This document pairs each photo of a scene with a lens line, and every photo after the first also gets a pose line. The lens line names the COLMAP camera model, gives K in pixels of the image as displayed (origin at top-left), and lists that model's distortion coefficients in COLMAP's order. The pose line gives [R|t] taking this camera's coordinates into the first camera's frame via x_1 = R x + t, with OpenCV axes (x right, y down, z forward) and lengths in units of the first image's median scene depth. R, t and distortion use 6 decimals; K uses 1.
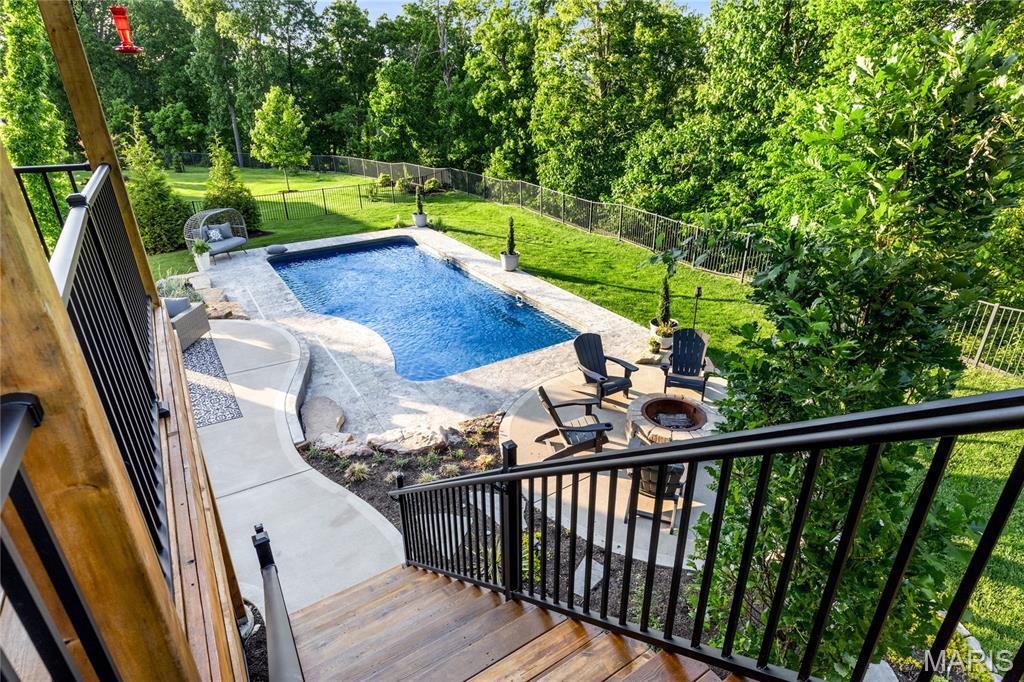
lens RADIAL K [[533.2, 0, 506.0], [0, 533.2, 340.5], [0, 0, 1]] dist [-0.013437, 0.000372]
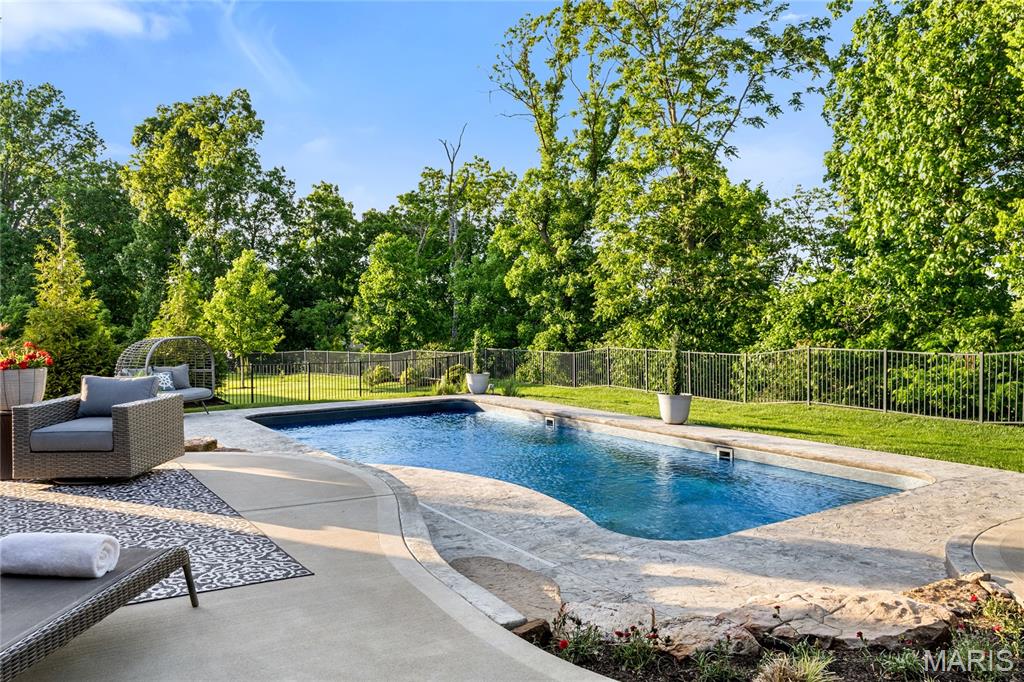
lens RADIAL K [[728.2, 0, 513.8], [0, 728.2, 366.9], [0, 0, 1]] dist [-0.002772, 0.008184]
pose [[0.999905, 0.004957, 0.012898, -0.057734], [-0.000064, 0.935089, -0.354413, 0.029671], [-0.013817, 0.354379, 0.935000, 0.076951]]
